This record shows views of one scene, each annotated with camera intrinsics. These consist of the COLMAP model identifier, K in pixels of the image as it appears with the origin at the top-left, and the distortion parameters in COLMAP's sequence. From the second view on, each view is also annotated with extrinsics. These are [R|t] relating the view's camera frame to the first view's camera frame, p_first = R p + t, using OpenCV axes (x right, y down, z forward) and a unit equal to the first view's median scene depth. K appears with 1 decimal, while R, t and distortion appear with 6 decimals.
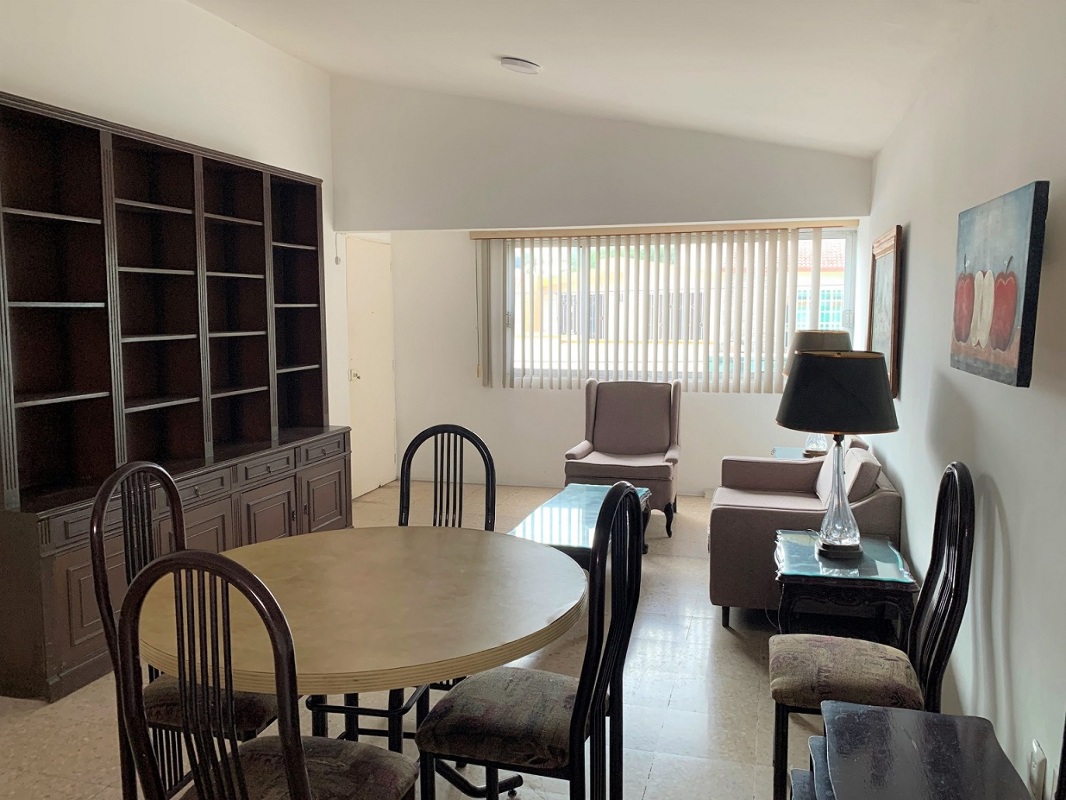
lens RADIAL K [[848.1, 0, 533.0], [0, 848.1, 400.0], [0, 0, 1]] dist [0.005724, -0.001489]
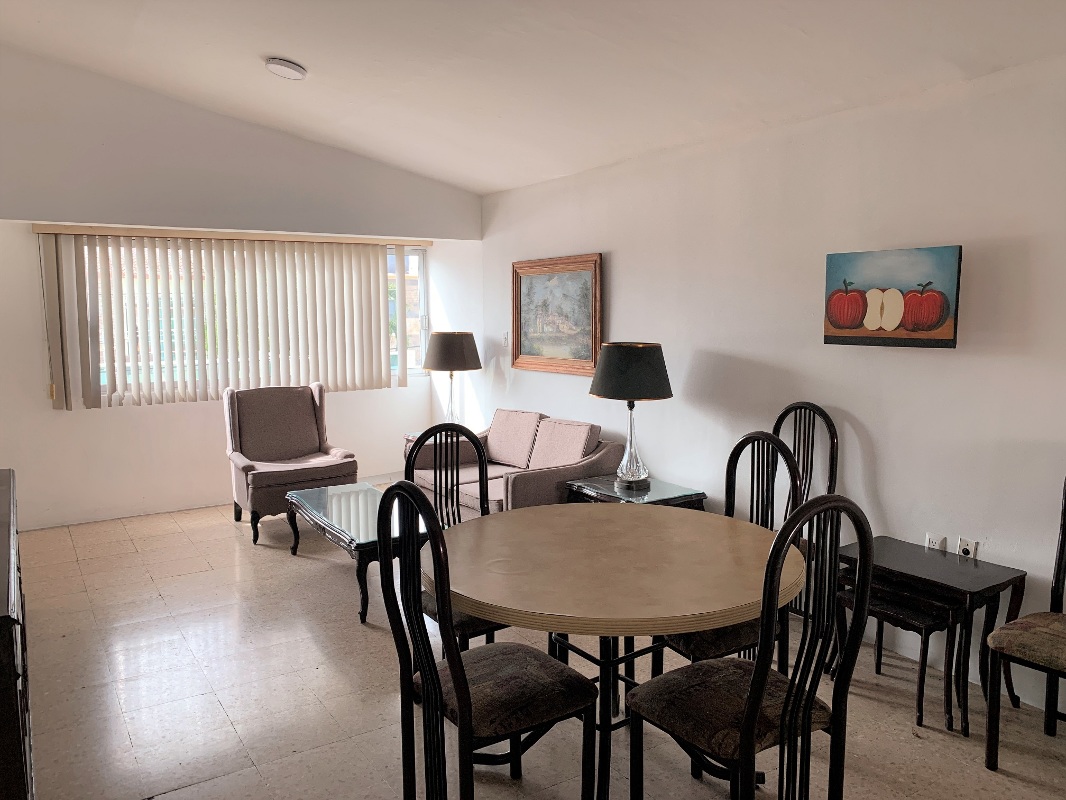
lens RADIAL K [[819.9, 0, 534.6], [0, 819.9, 391.2], [0, 0, 1]] dist [0.013931, -0.002400]
pose [[0.664654, -0.076947, 0.743179, -0.397993], [0.089601, 0.995713, 0.022960, -0.011725], [-0.741760, 0.051330, 0.668699, 0.115142]]
